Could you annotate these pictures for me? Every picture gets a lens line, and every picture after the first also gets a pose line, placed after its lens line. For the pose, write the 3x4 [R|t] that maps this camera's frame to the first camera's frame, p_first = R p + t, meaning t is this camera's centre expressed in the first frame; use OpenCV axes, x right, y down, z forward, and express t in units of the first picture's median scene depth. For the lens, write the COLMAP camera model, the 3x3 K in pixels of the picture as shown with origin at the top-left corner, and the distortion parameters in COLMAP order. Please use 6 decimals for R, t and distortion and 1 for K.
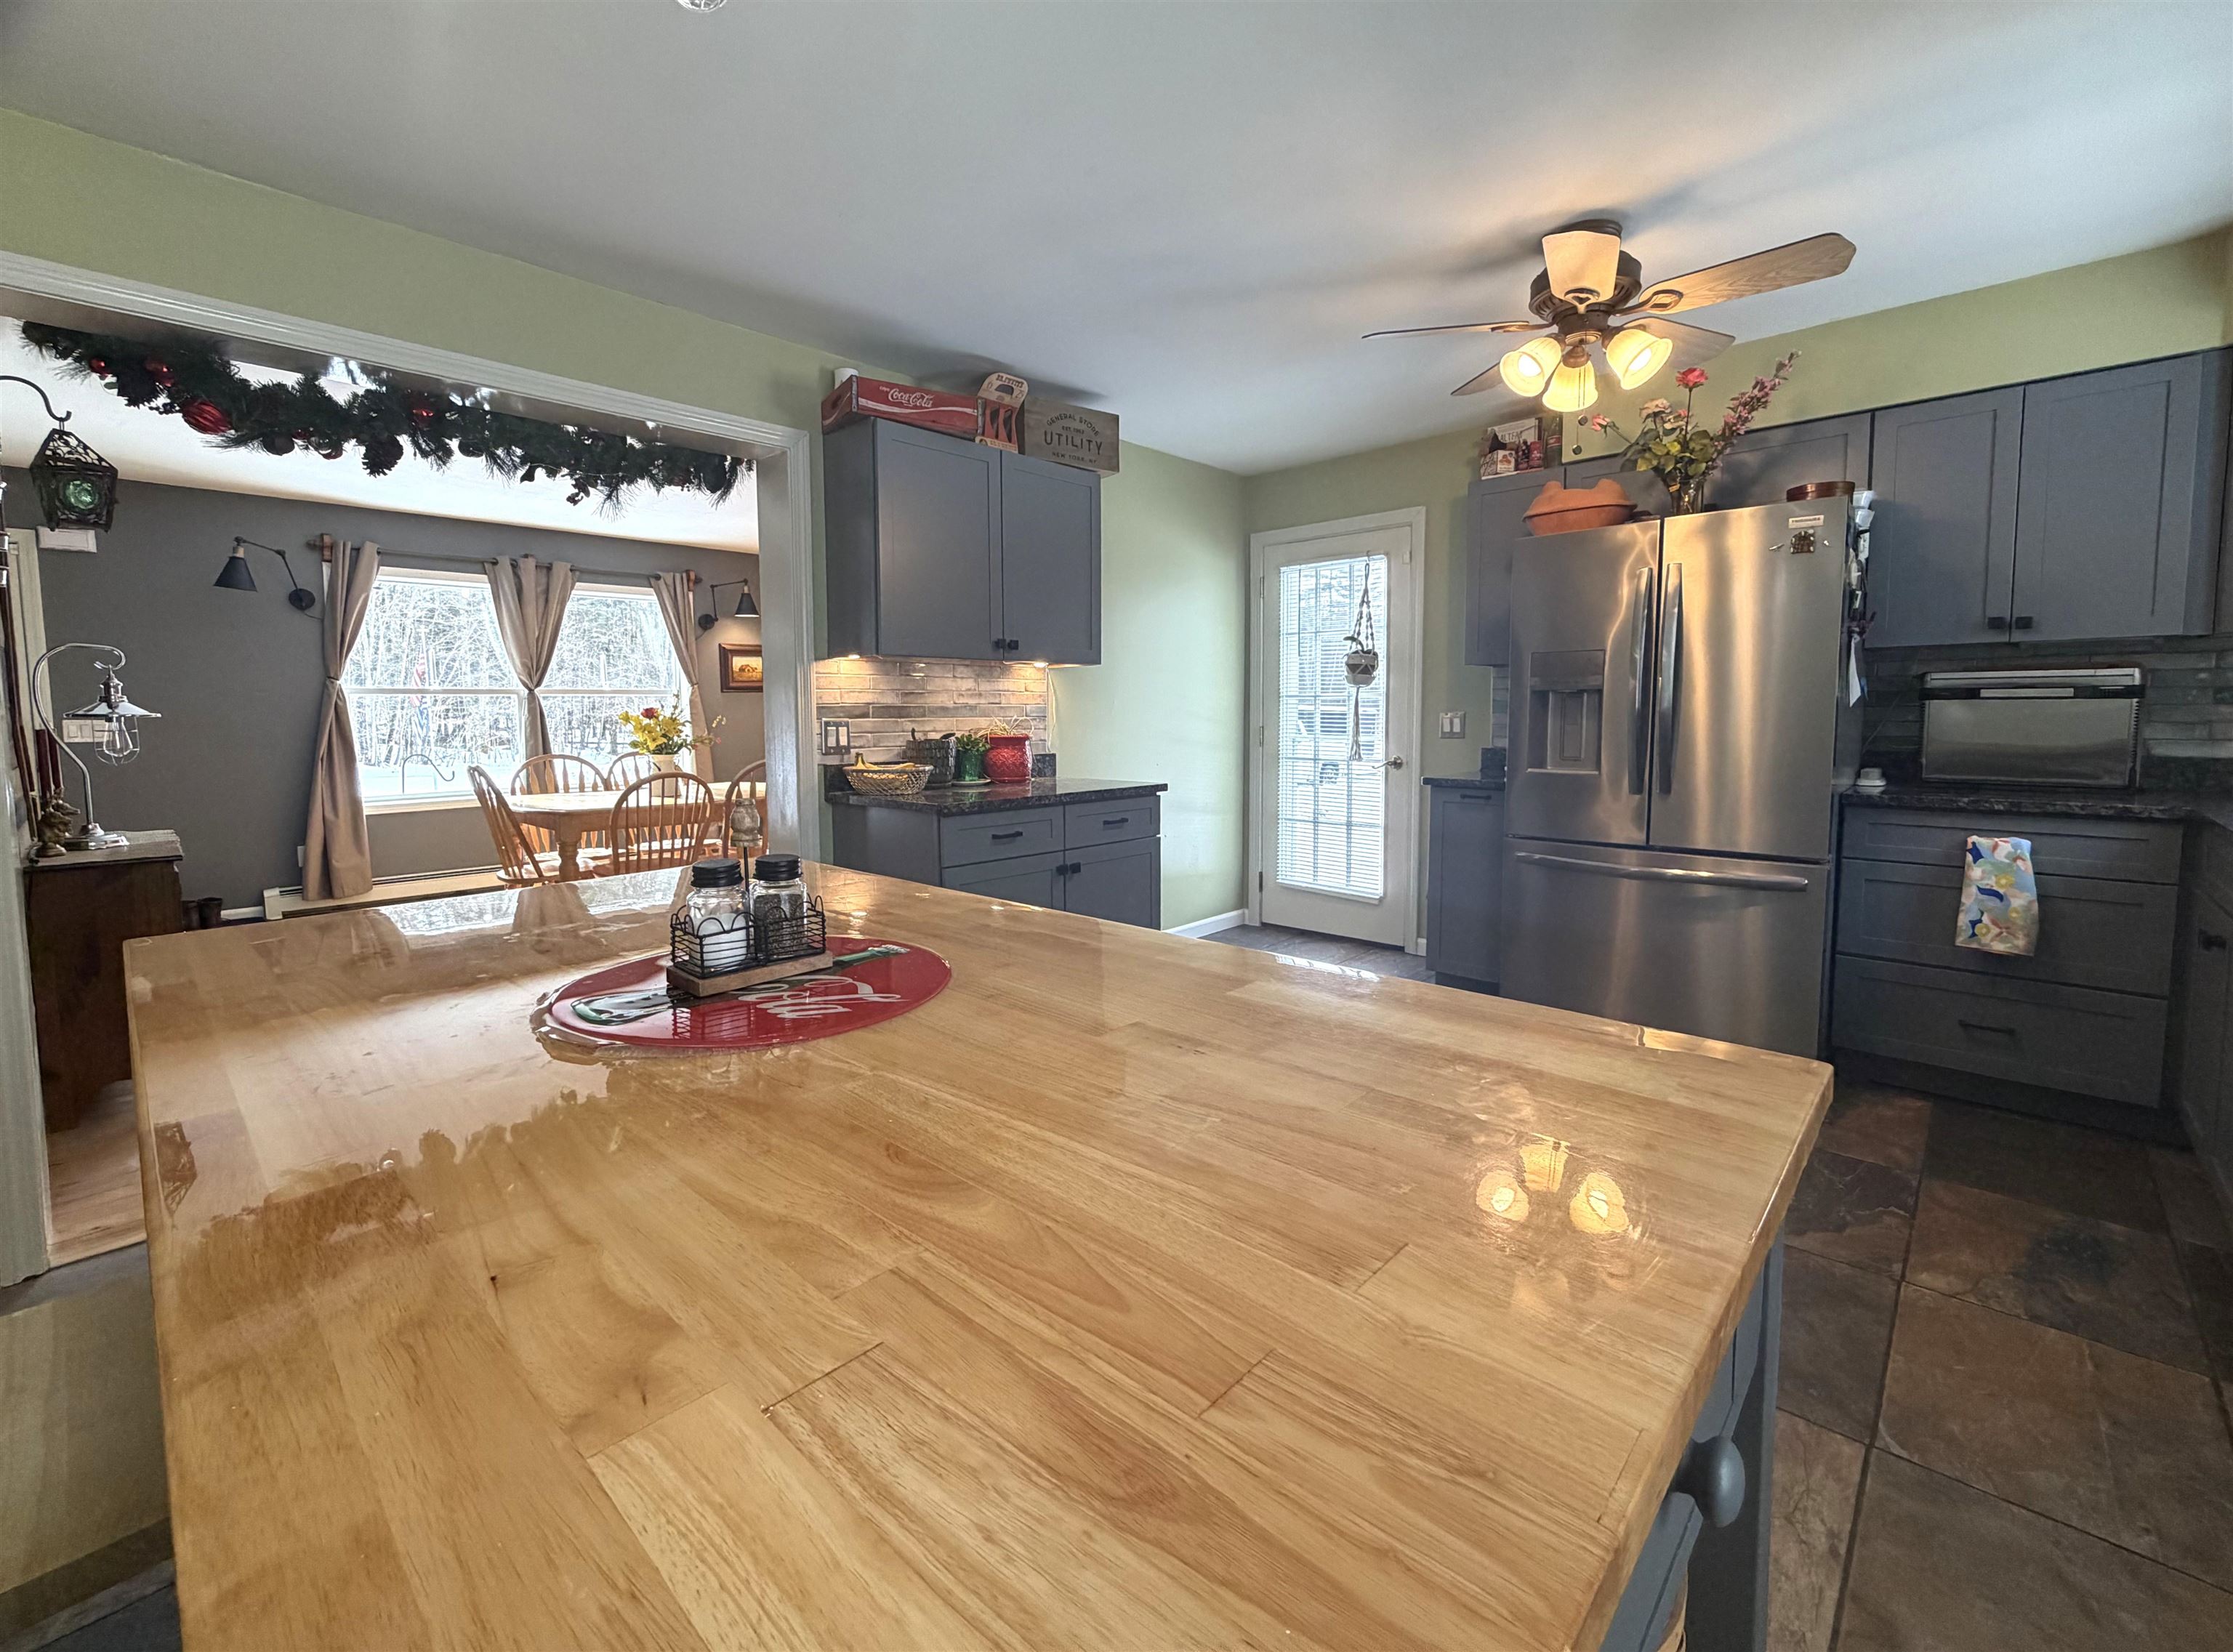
lens RADIAL K [[967.2, 0, 1107.5], [0, 967.2, 797.3], [0, 0, 1]] dist [-0.000932, 0.000131]
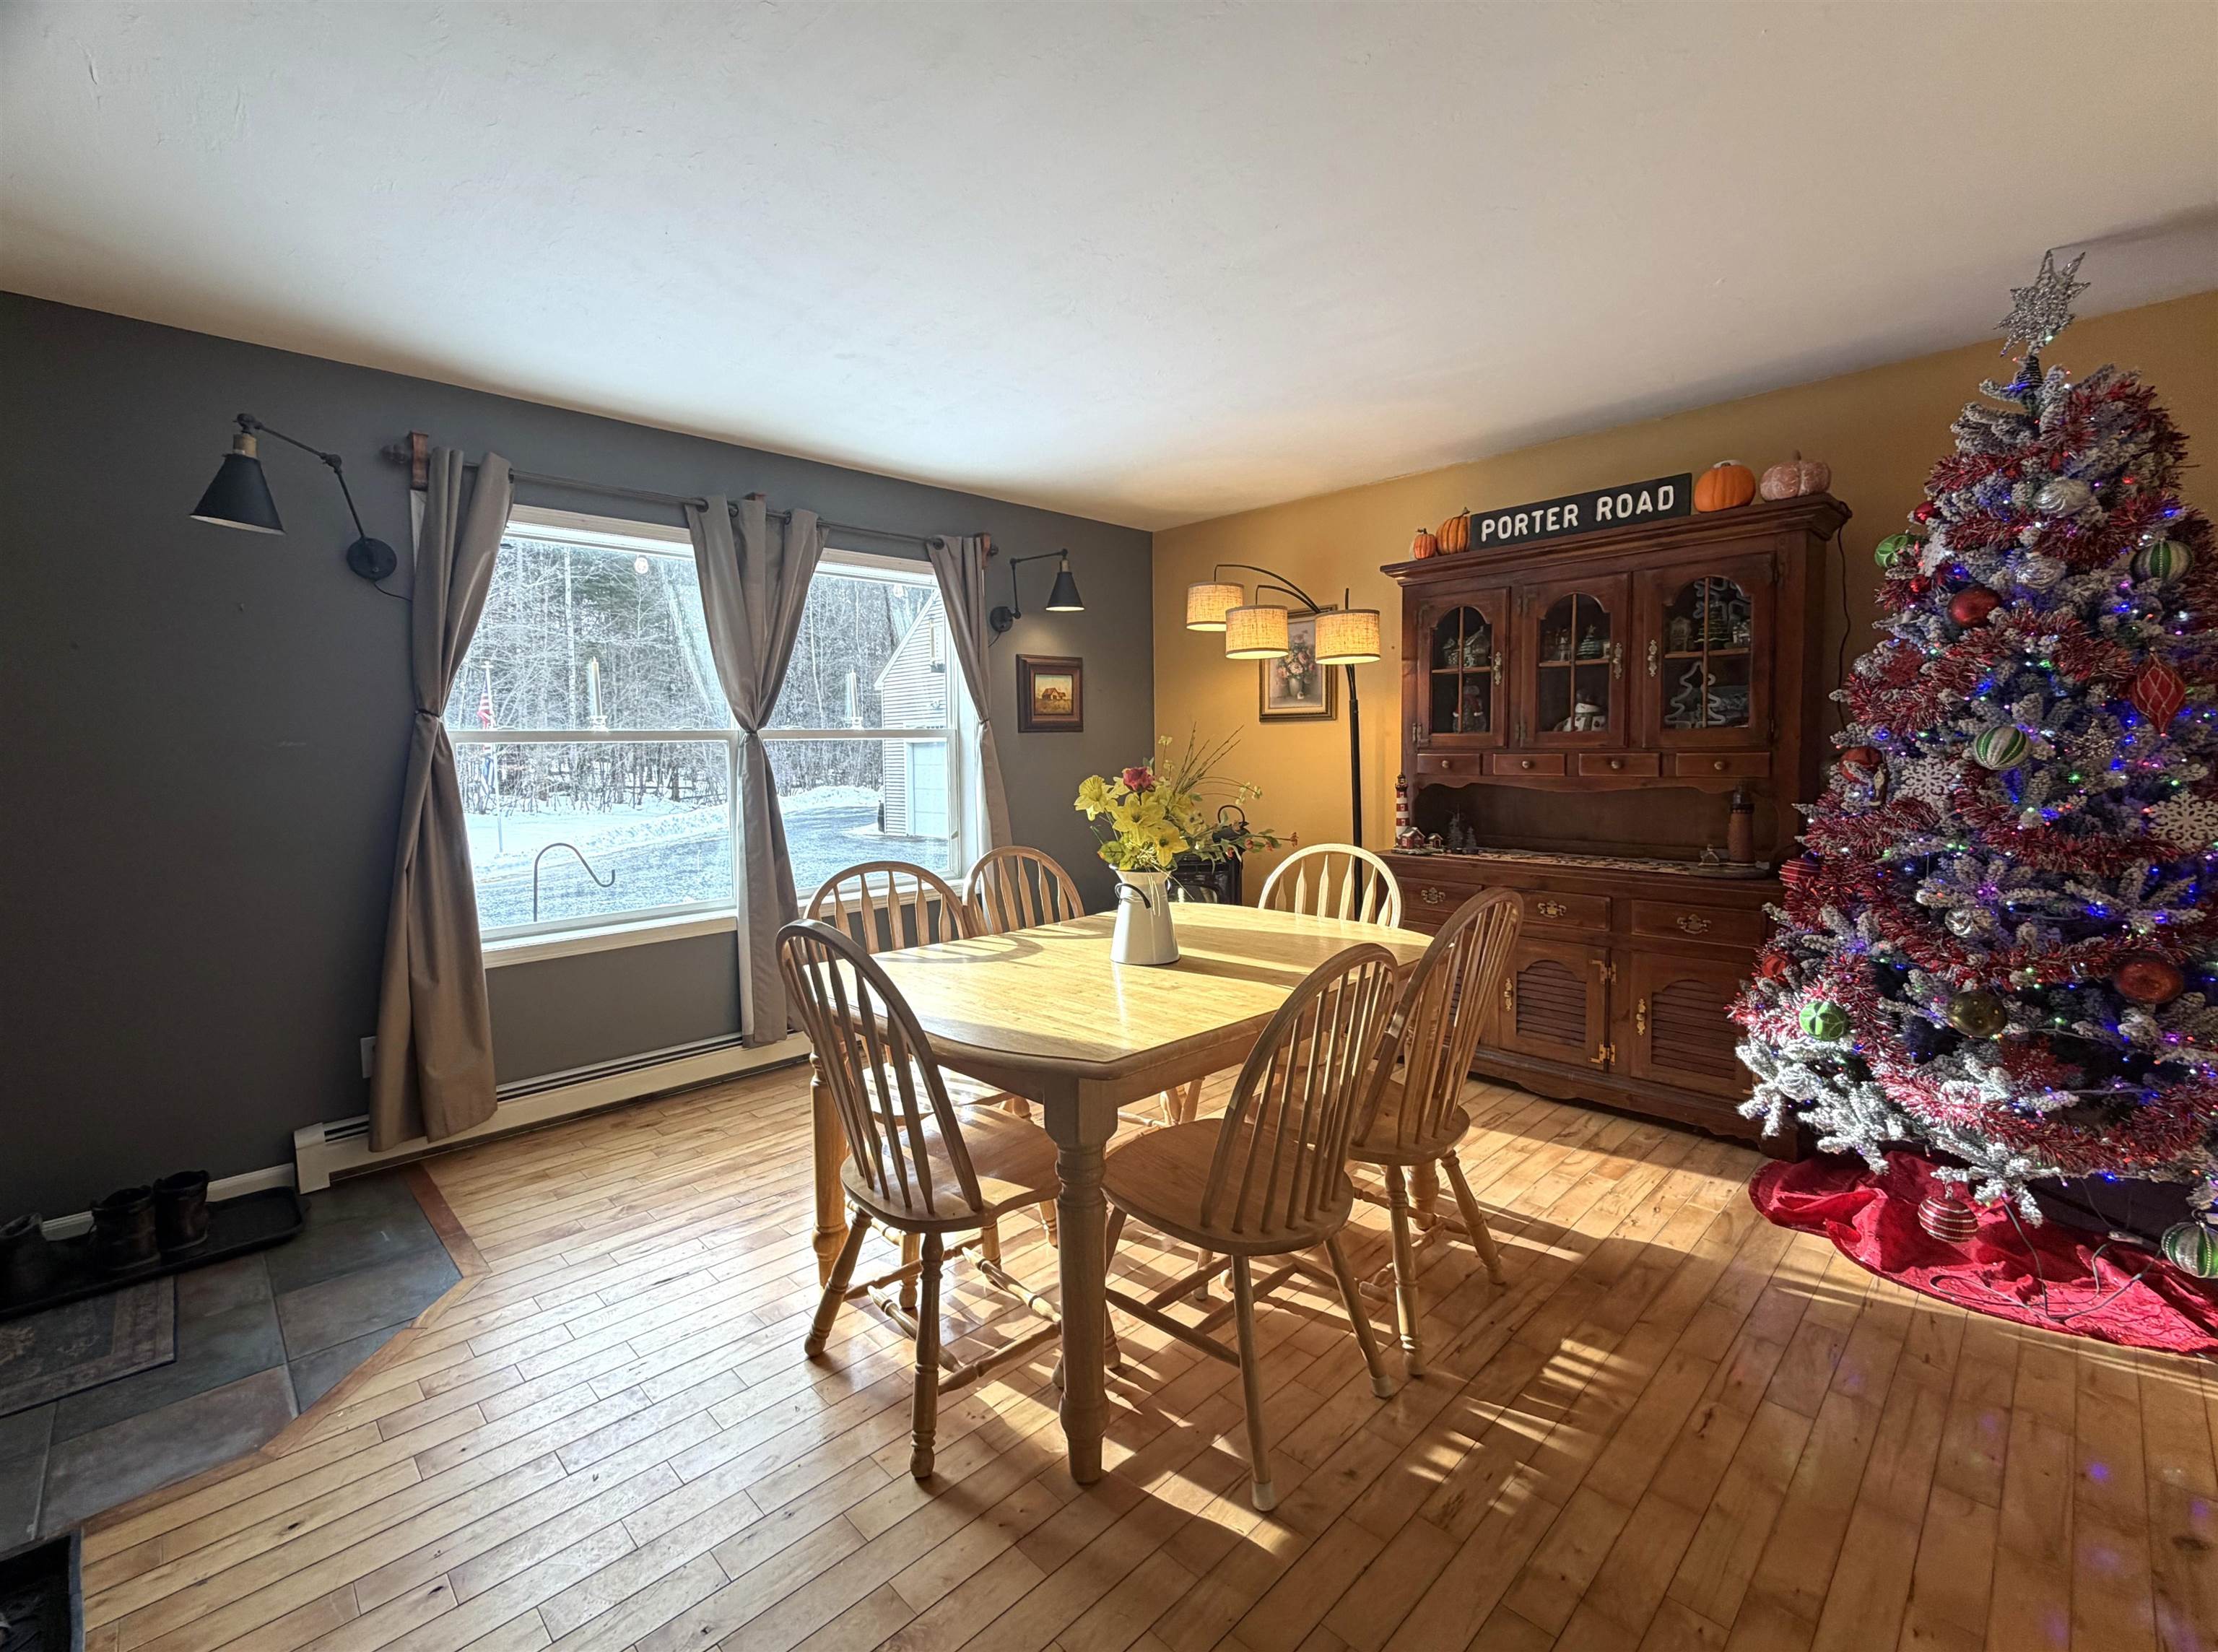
lens RADIAL K [[968.1, 0, 1109.0], [0, 968.1, 818.2], [0, 0, 1]] dist [0.004897, -0.000086]
pose [[0.999508, -0.007697, -0.030393, -0.383276], [0.007173, 0.999824, -0.017316, -0.049577], [0.030521, 0.017090, 0.999388, 0.447198]]
